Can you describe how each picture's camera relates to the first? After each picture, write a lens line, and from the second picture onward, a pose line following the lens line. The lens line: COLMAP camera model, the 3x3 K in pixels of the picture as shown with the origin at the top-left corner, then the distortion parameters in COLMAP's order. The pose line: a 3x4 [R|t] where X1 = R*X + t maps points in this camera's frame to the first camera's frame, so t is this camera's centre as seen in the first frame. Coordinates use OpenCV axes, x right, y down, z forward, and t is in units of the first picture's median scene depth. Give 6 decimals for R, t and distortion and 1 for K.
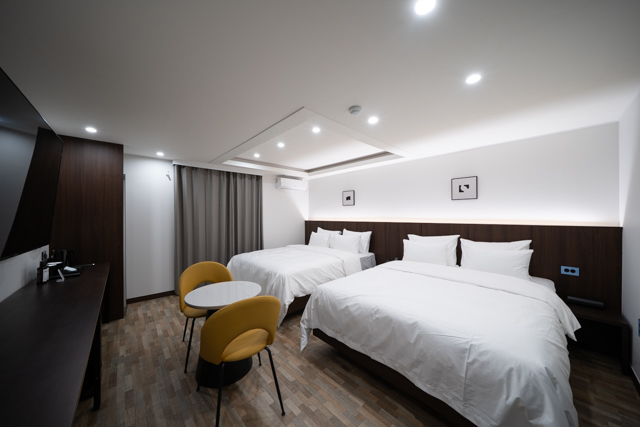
lens RADIAL K [[224.8, 0, 316.3], [0, 224.8, 215.9], [0, 0, 1]] dist [-0.000877, -0.000029]
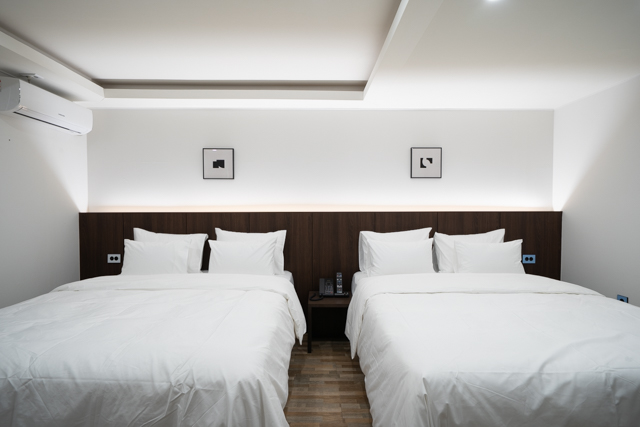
lens RADIAL K [[344.4, 0, 320.0], [0, 344.4, 213.5], [0, 0, 1]] dist [0.013513, 0.001086]
pose [[0.646708, -0.024228, 0.762353, -0.395696], [0.000305, 0.999503, 0.031507, 0.005373], [-0.762737, -0.020143, 0.646395, 0.524848]]
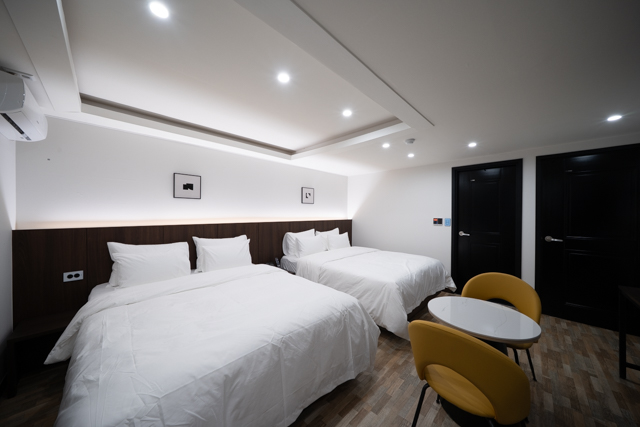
lens RADIAL K [[218.6, 0, 331.6], [0, 218.6, 214.7], [0, 0, 1]] dist [-0.017179, 0.000033]
pose [[-0.120288, -0.006368, 0.992719, -0.694746], [-0.005458, 0.999969, 0.005753, -0.011237], [-0.992724, -0.004726, -0.120319, 0.985205]]
